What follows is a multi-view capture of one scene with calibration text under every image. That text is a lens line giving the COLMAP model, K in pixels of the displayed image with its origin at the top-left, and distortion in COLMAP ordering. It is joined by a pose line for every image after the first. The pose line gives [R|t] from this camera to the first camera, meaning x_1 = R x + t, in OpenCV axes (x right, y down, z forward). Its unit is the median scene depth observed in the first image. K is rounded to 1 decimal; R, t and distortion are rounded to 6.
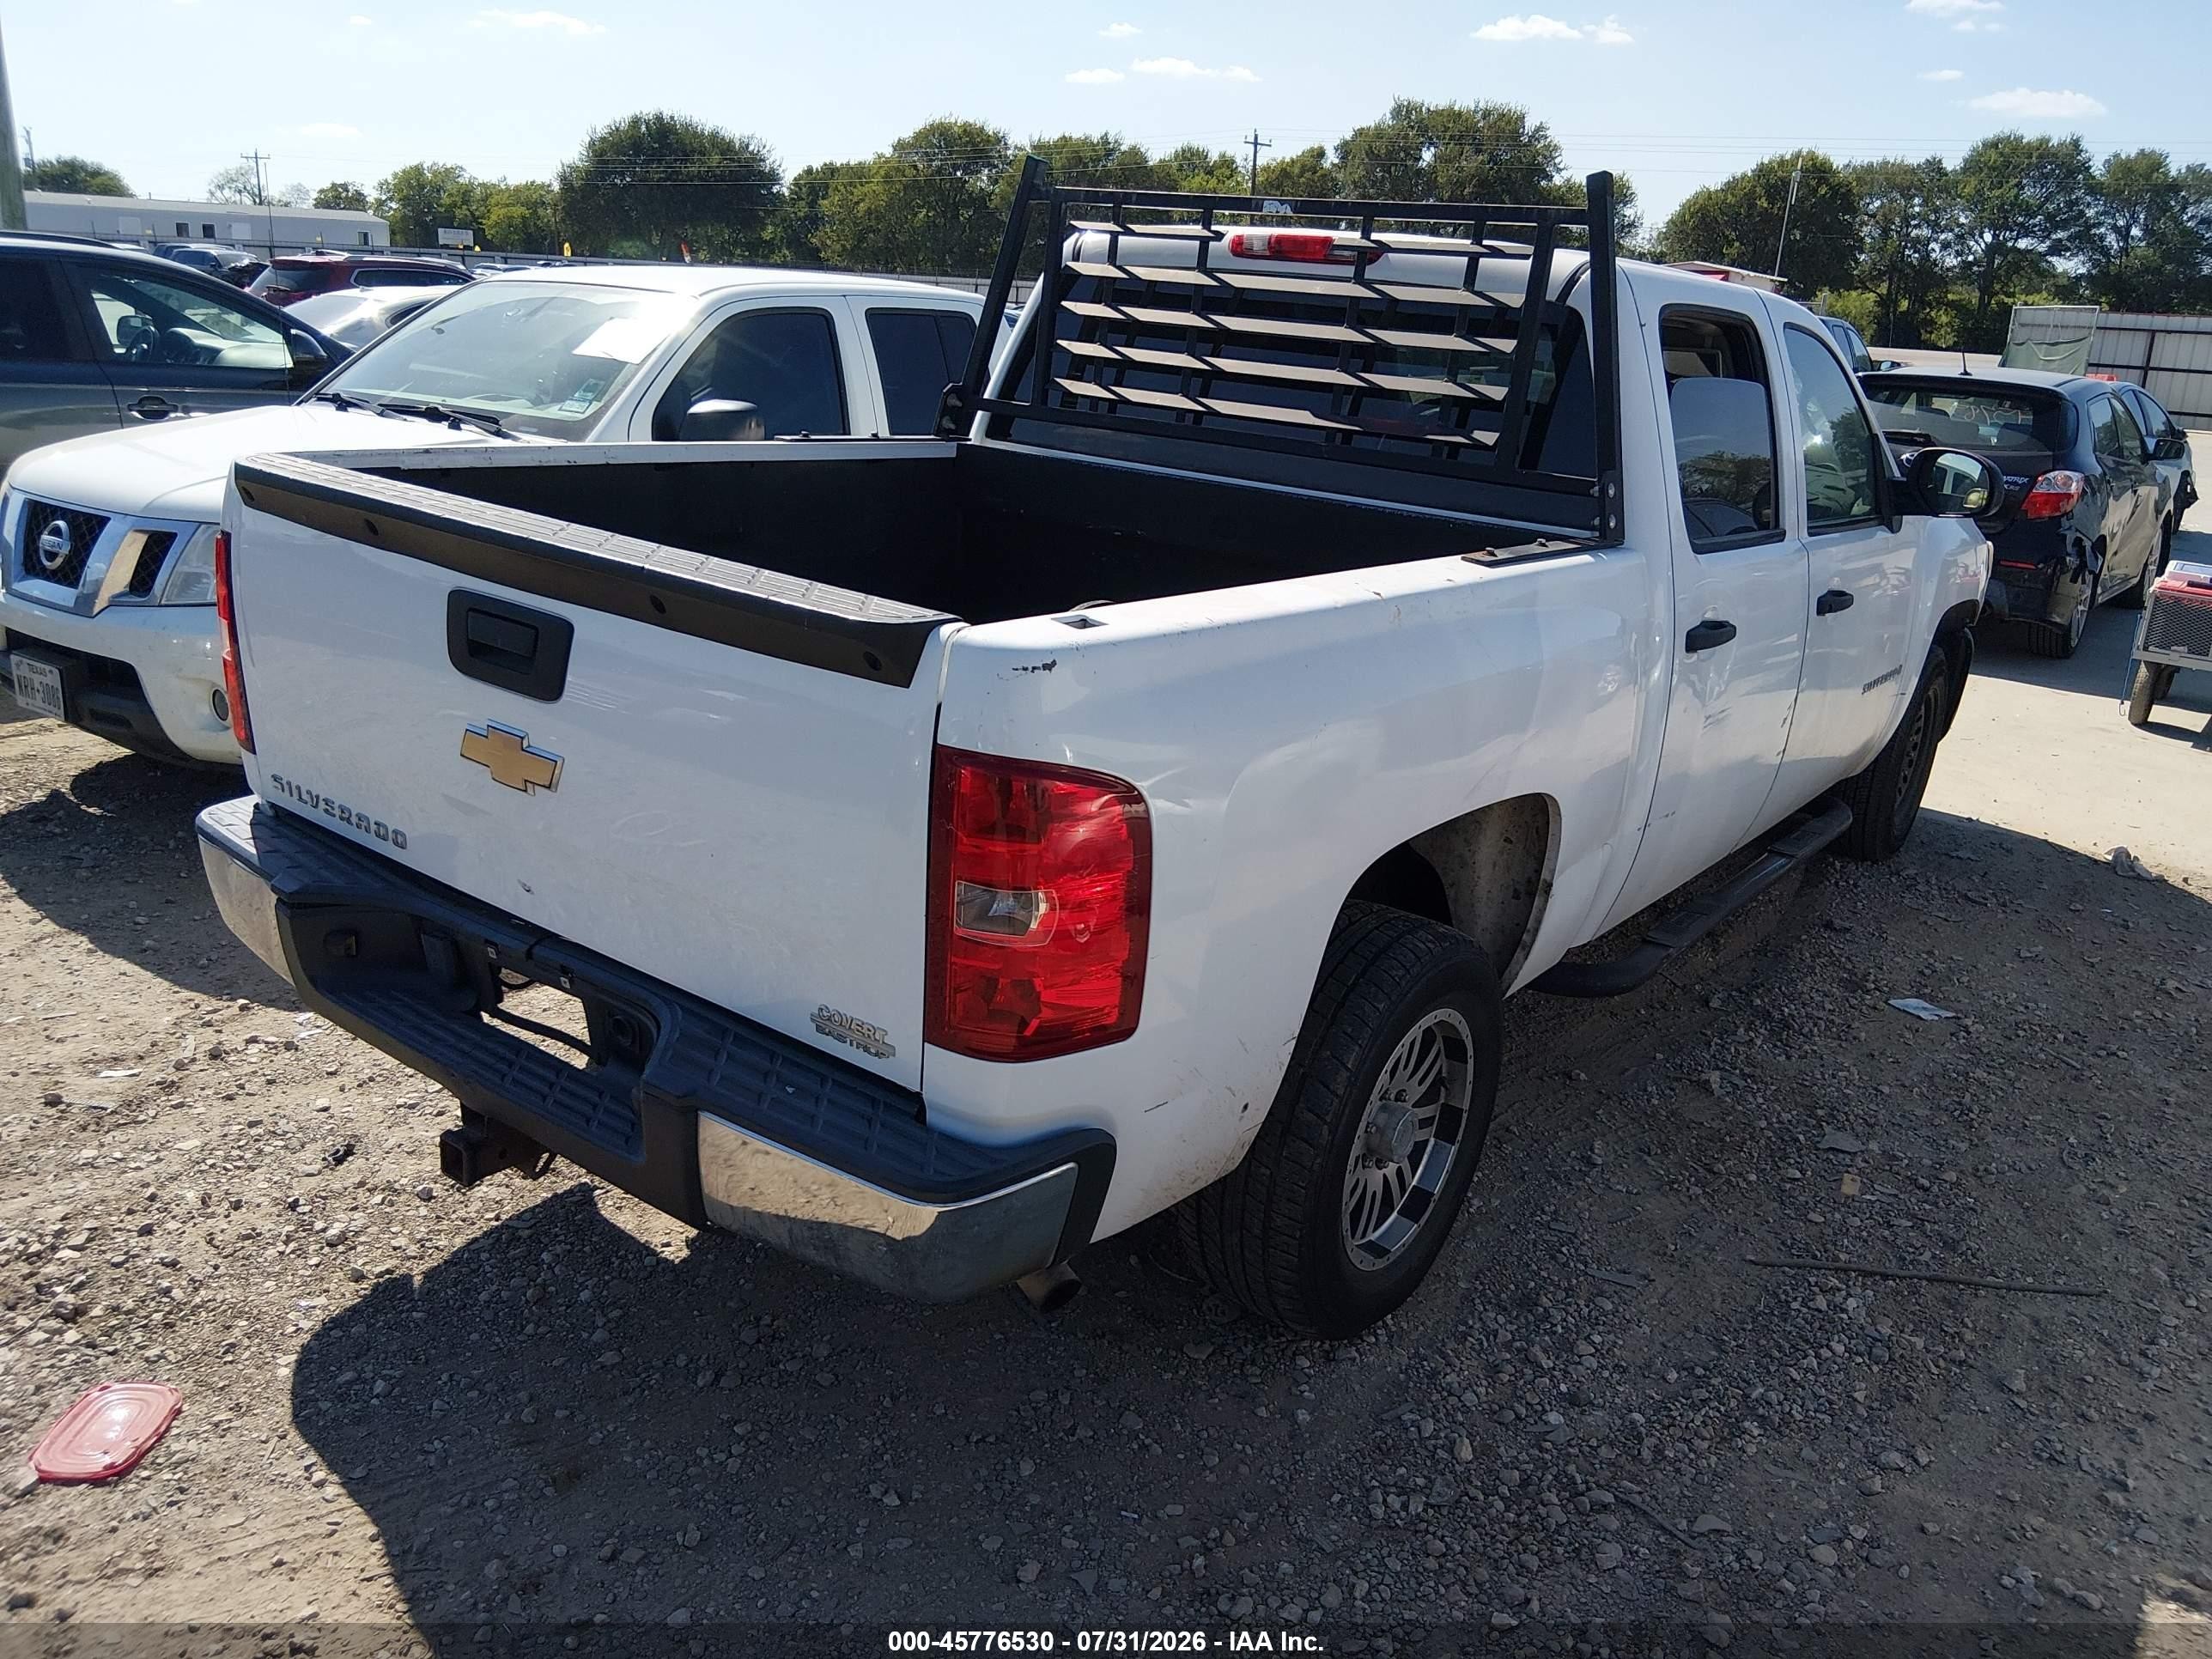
lens RADIAL K [[1729.5, 0, 1143.2], [0, 1729.5, 821.7], [0, 0, 1]] dist [0.100551, -0.191372]
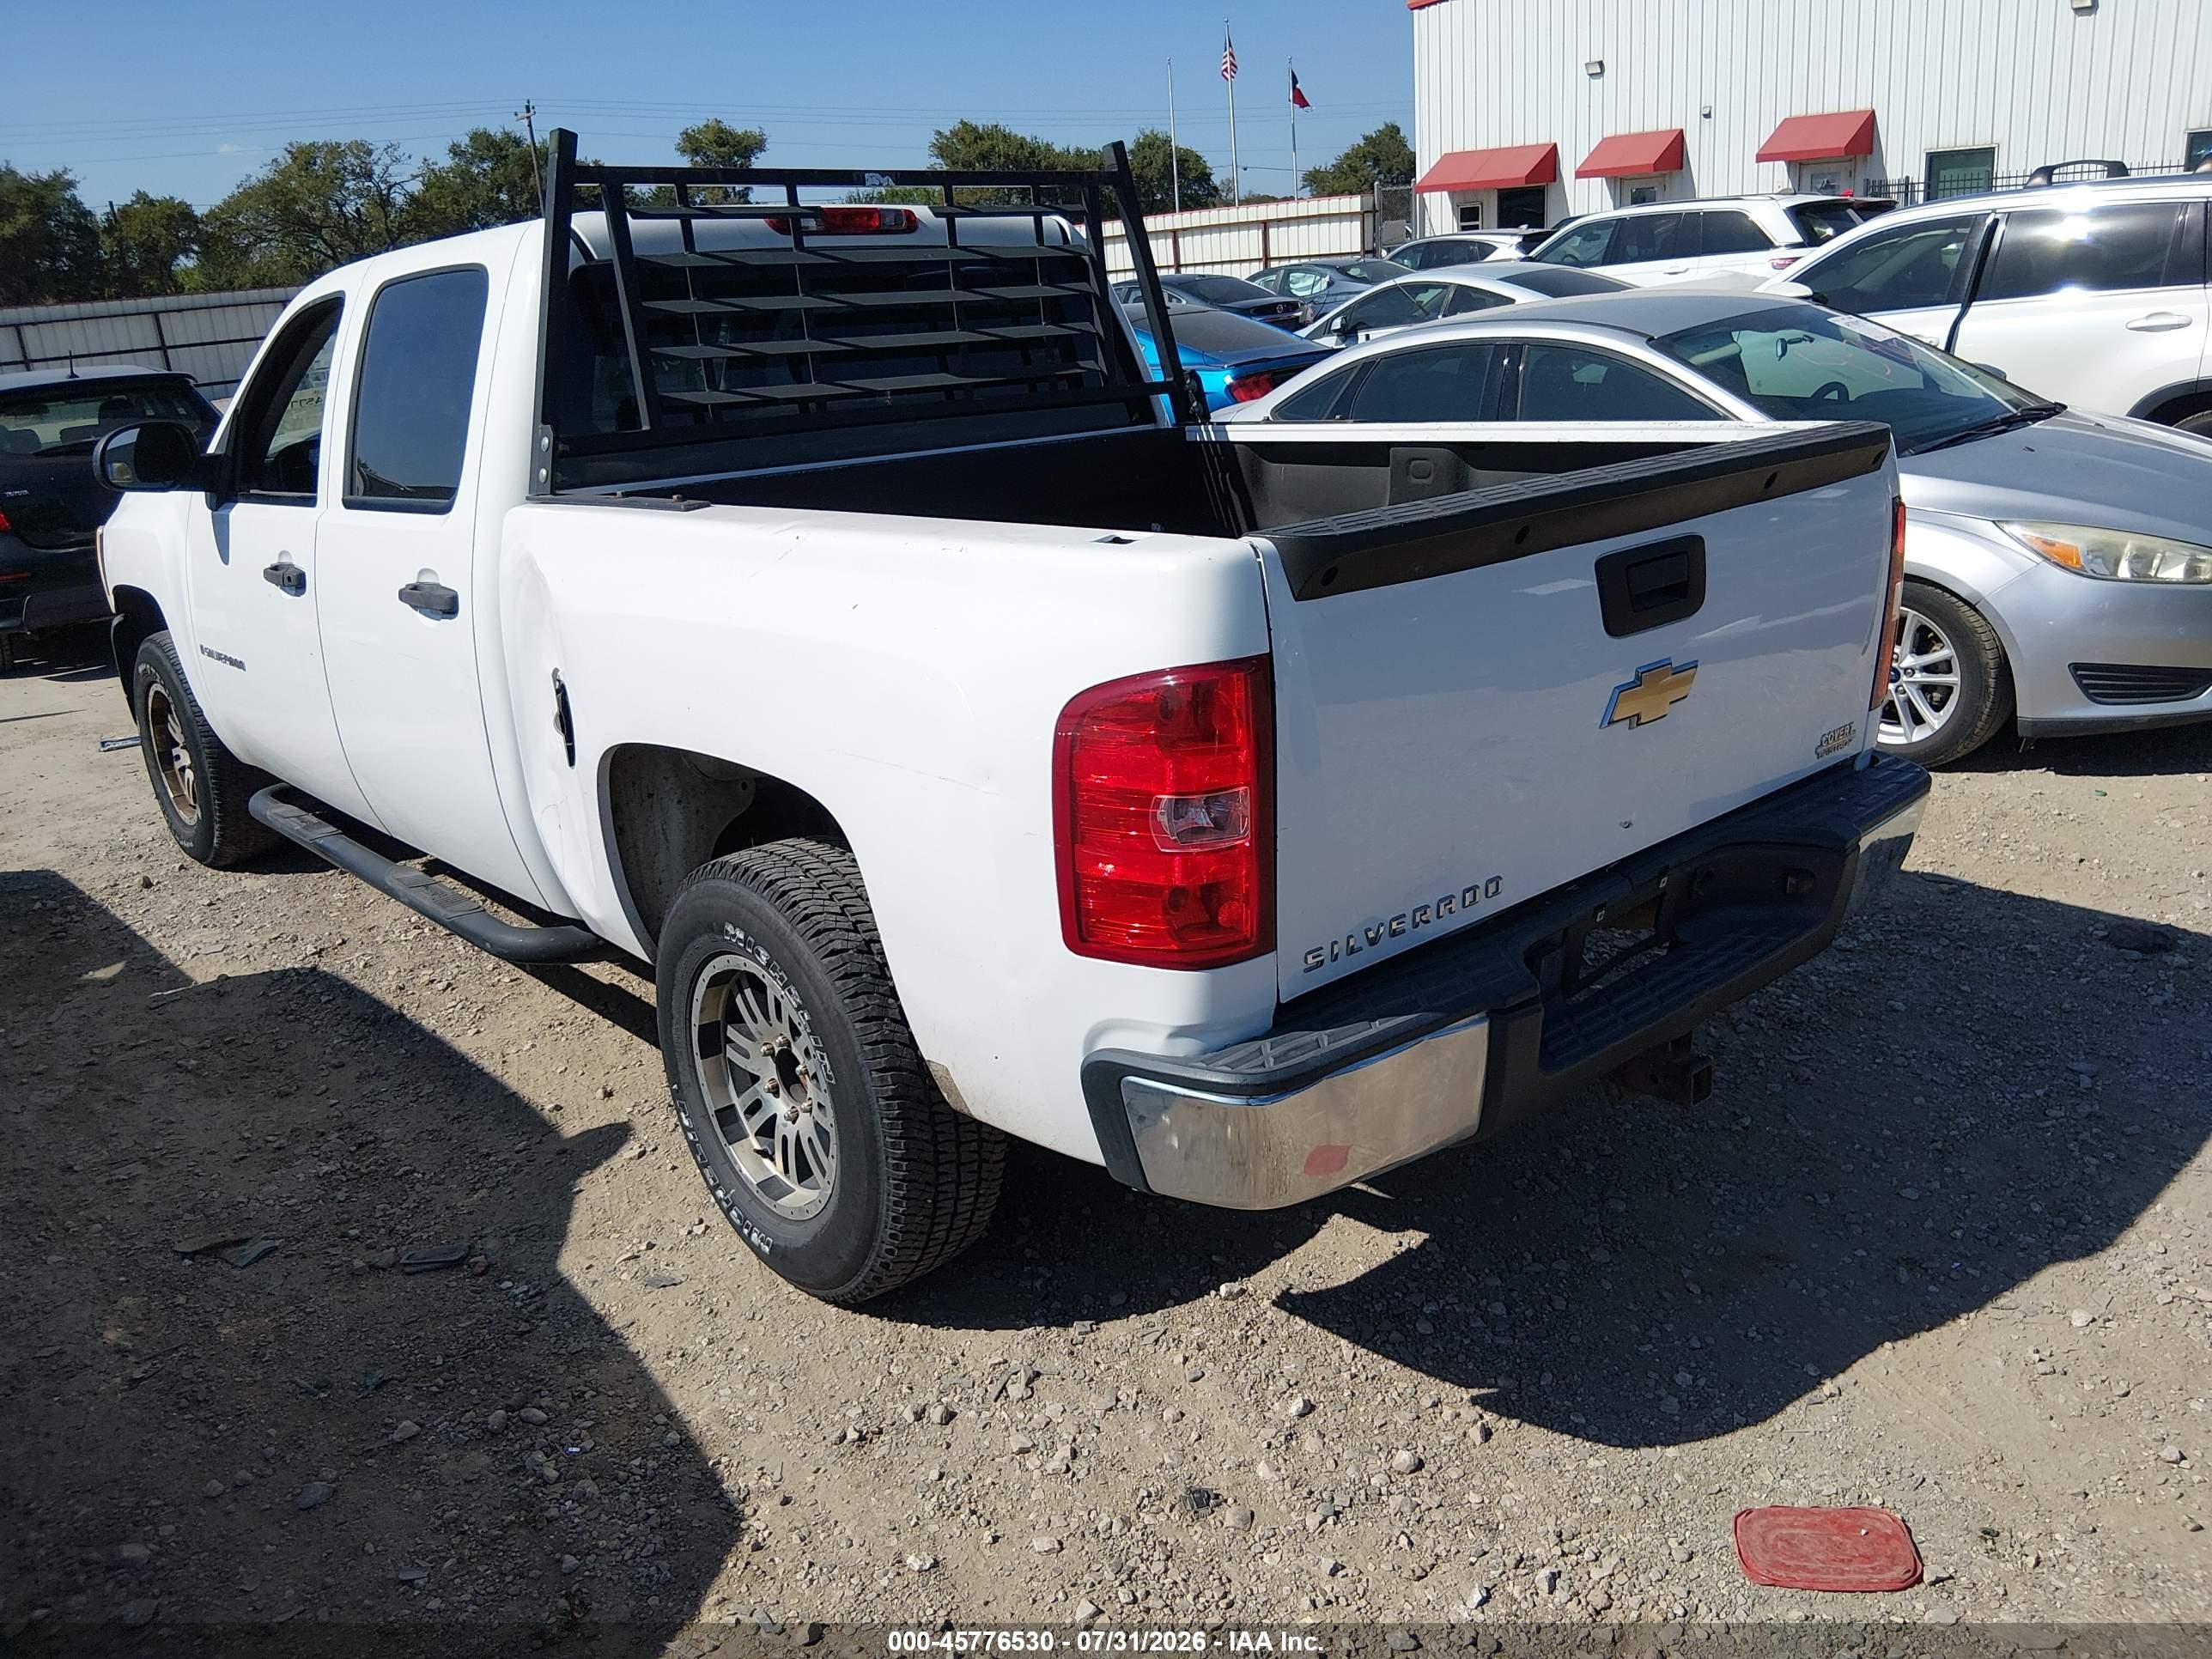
lens RADIAL K [[1738.7, 0, 1106.0], [0, 1738.7, 829.5], [0, 0, 1]] dist [0.136039, -0.199549]
pose [[0.204308, -0.374061, 0.904620, -0.893195], [0.376393, 0.883088, 0.280149, -0.240949], [-0.903652, 0.283255, 0.321216, 0.624257]]
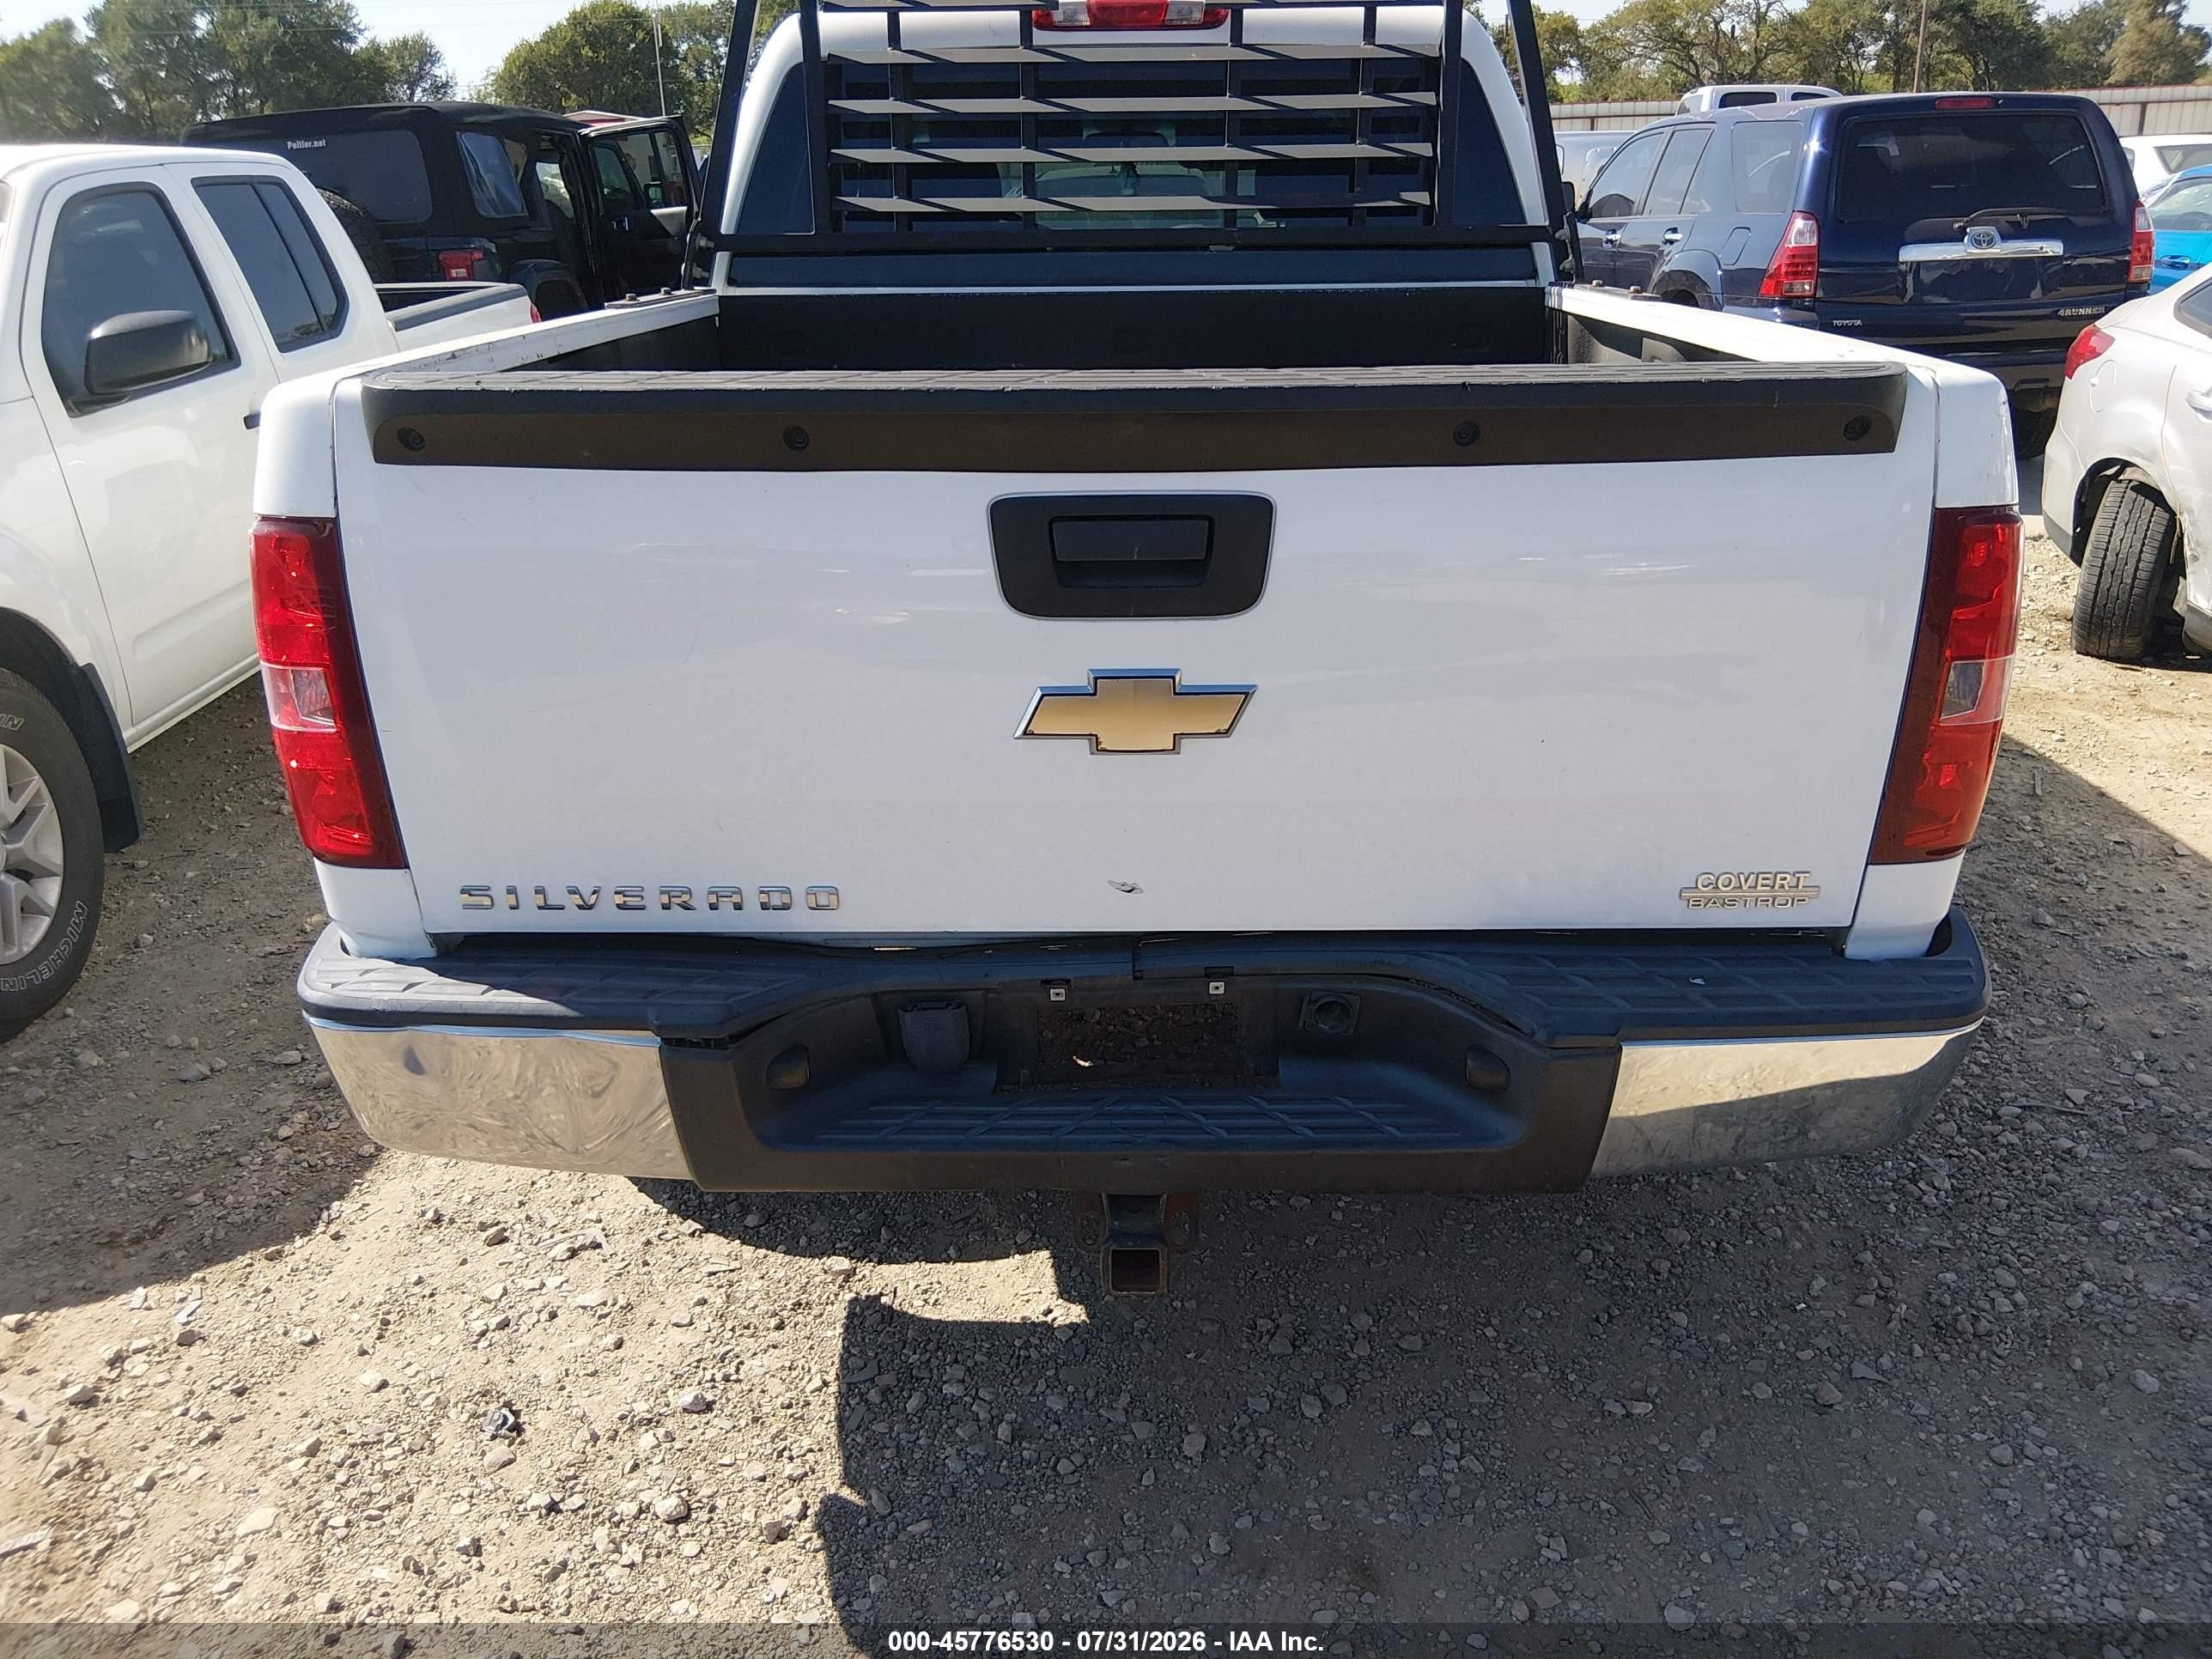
lens RADIAL K [[1742.2, 0, 1102.3], [0, 1742.2, 807.5], [0, 0, 1]] dist [-0.005220, -0.007229]
pose [[0.804704, -0.286410, 0.520020, -0.481853], [0.252068, 0.957889, 0.137512, -0.063841], [-0.537506, 0.020424, 0.843012, 0.259158]]
